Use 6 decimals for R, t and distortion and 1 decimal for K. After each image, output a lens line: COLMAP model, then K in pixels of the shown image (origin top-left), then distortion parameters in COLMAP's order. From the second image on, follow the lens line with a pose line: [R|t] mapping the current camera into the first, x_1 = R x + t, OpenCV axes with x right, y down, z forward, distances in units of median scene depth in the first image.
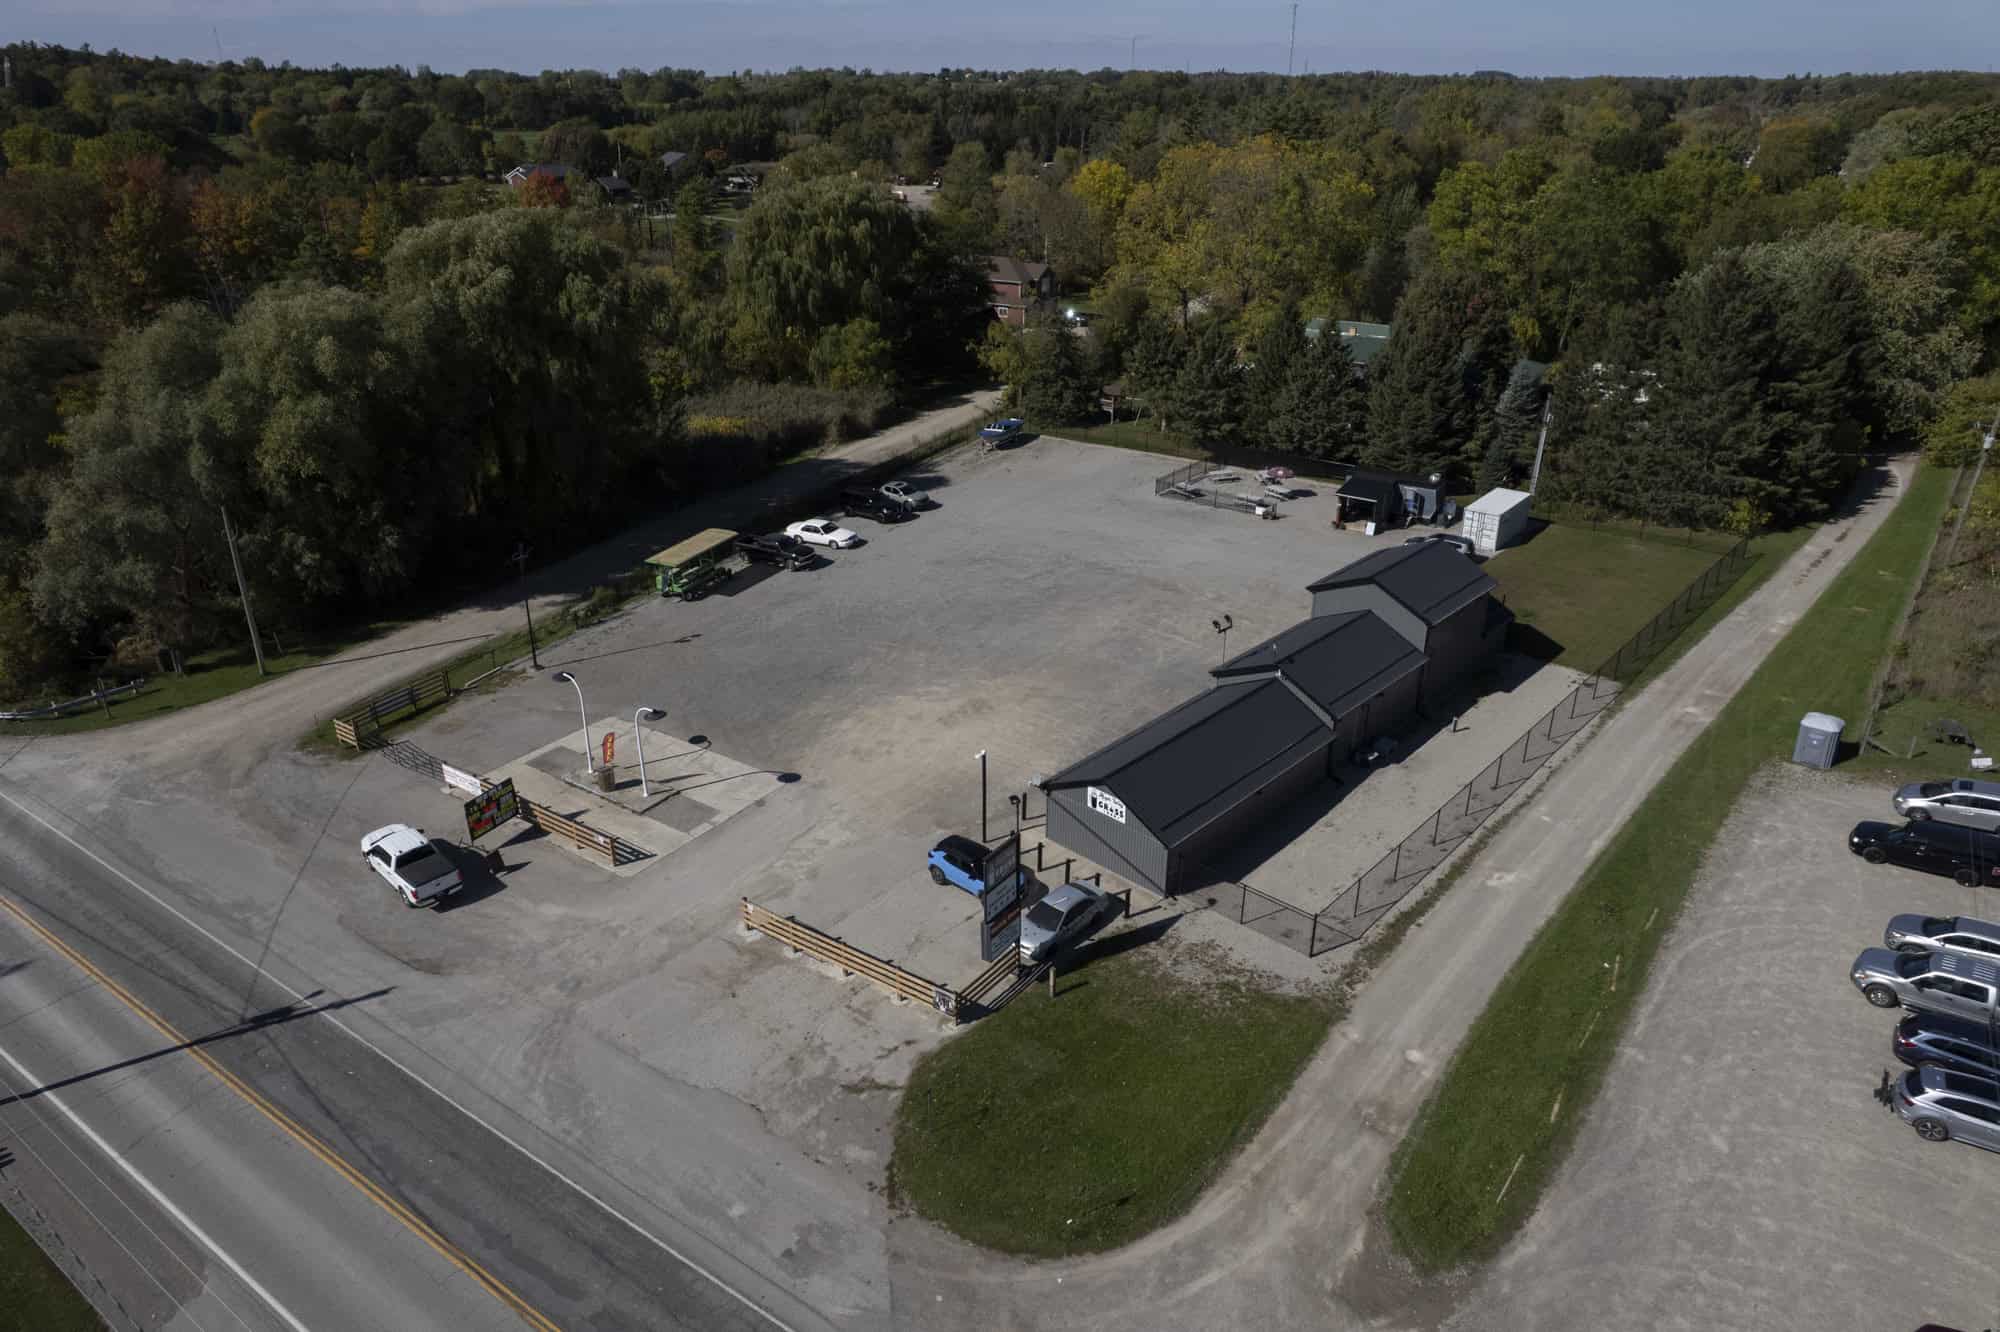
lens RADIAL K [[1276.0, 0, 989.6], [0, 1276.0, 666.6], [0, 0, 1]] dist [-0.068571, 0.063518]
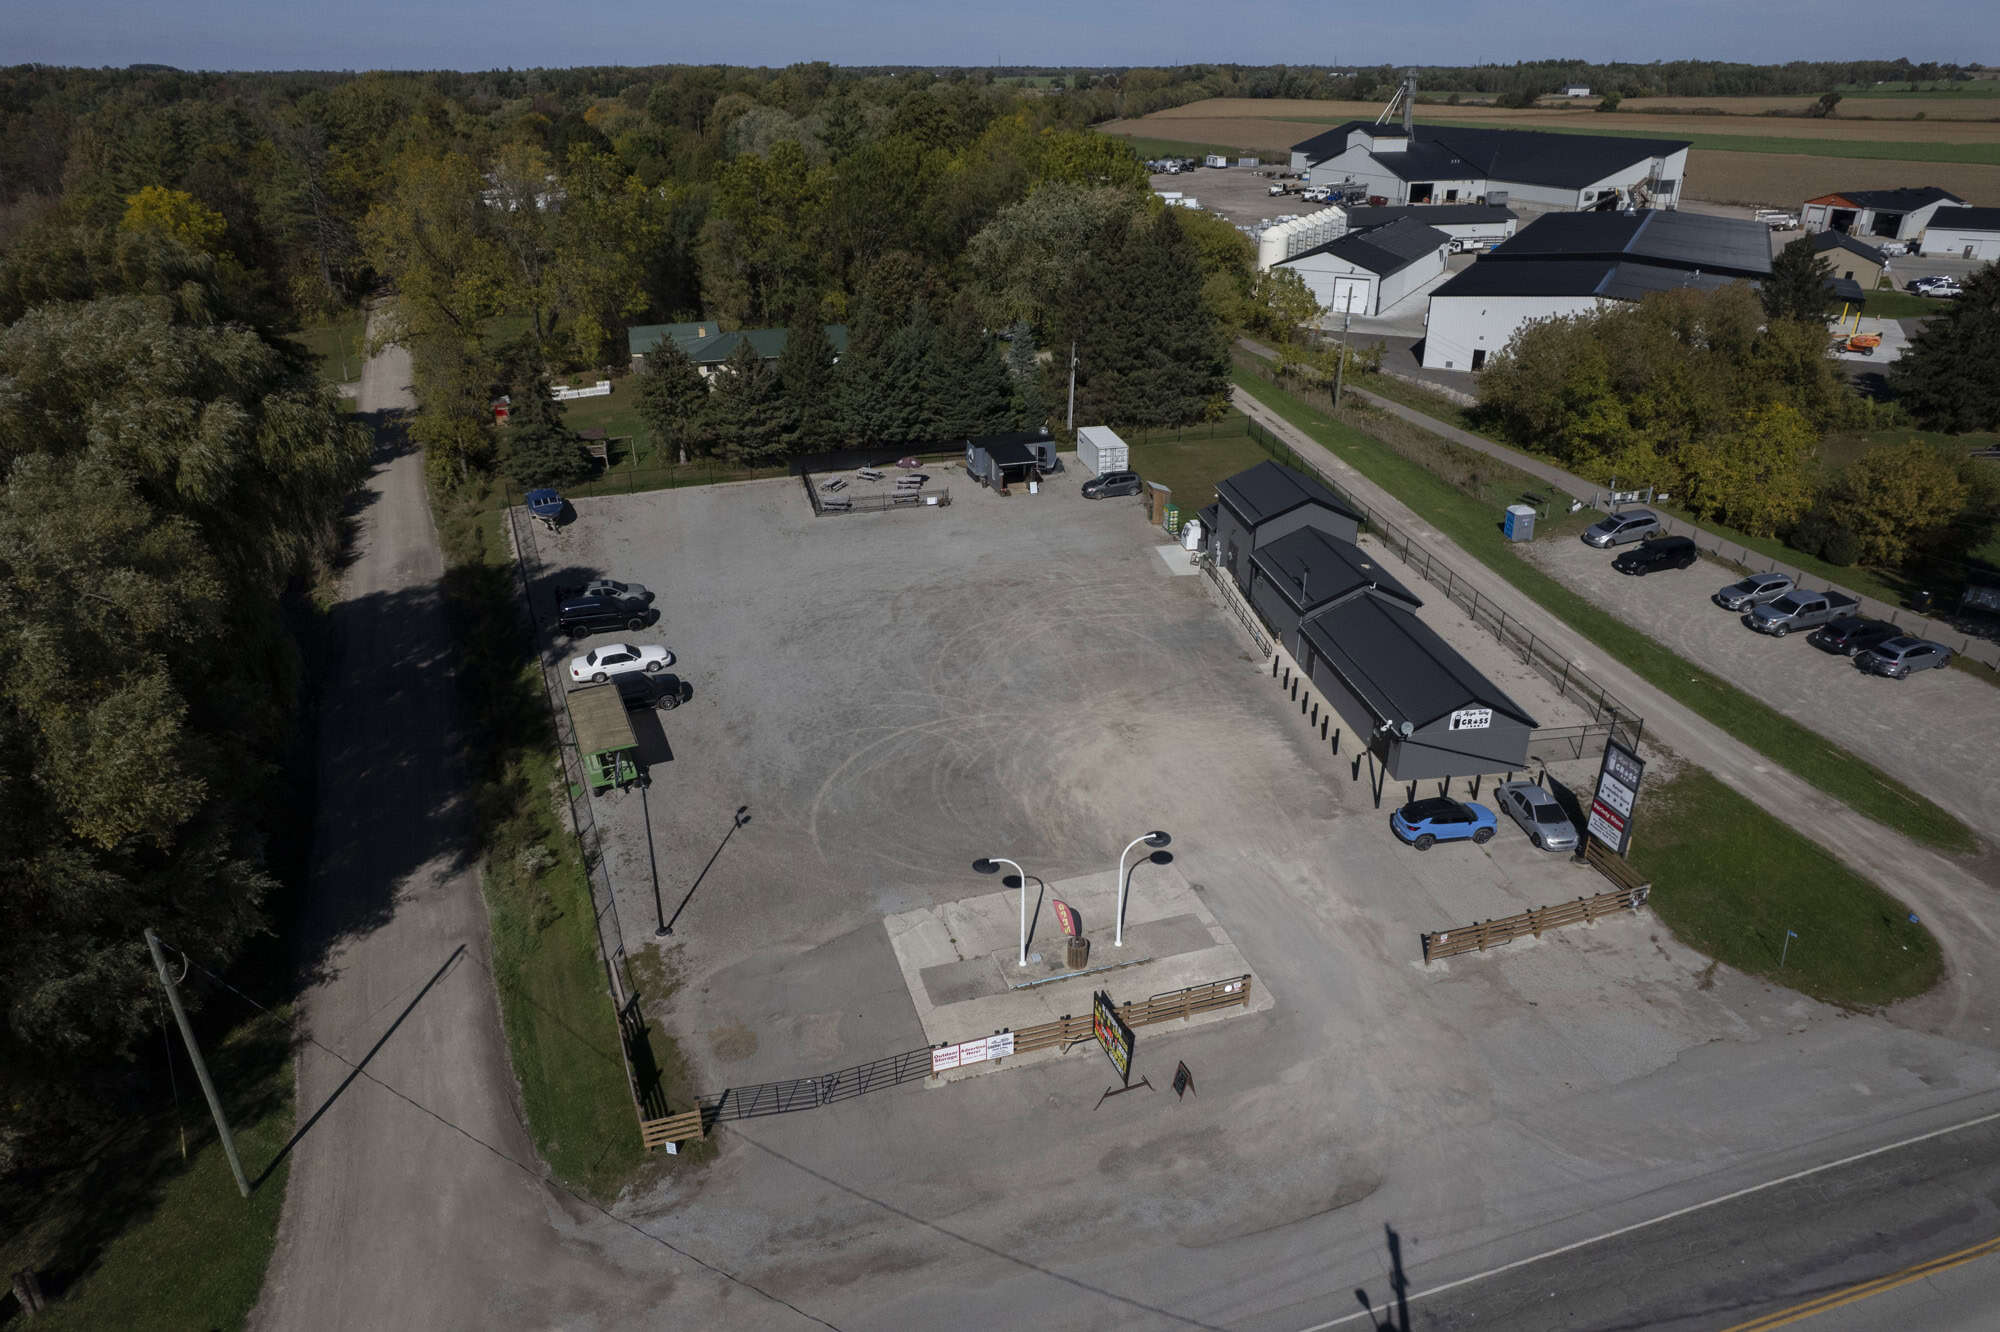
lens RADIAL K [[1276.0, 0, 989.6], [0, 1276.0, 666.6], [0, 0, 1]] dist [-0.068571, 0.063518]
pose [[0.619001, -0.338381, 0.708756, -0.778834], [0.335270, 0.929917, 0.151158, -0.203371], [-0.710234, 0.144058, 0.689069, 0.418982]]
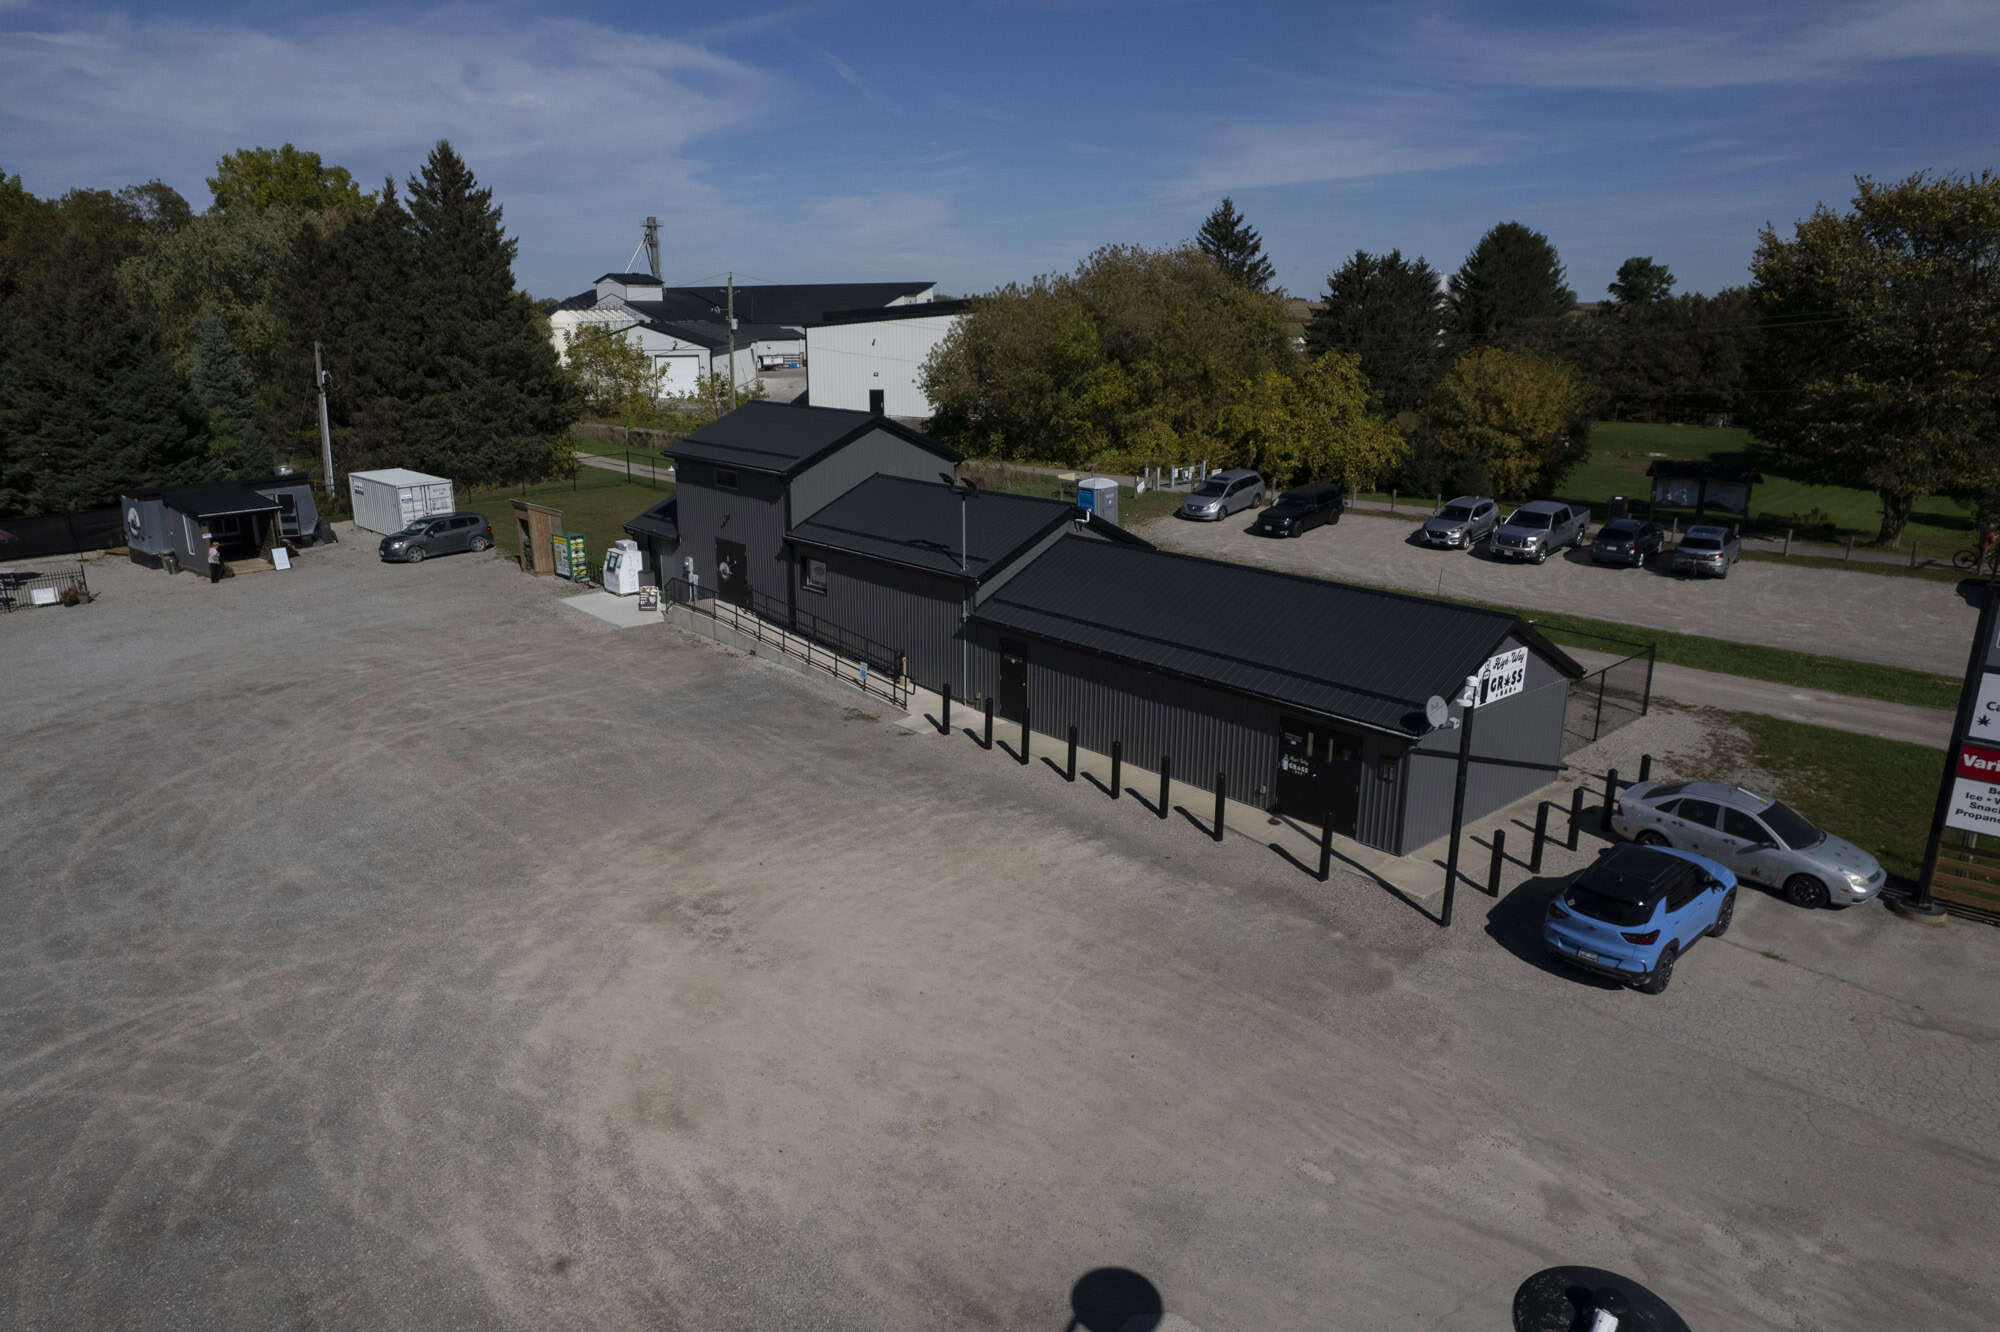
lens RADIAL K [[1276.0, 0, 989.6], [0, 1276.0, 666.6], [0, 0, 1]] dist [-0.068571, 0.063518]
pose [[0.088946, -0.266471, 0.959730, -0.326720], [0.421177, 0.883229, 0.206196, -0.067093], [-0.902606, 0.385876, 0.190792, 0.878498]]
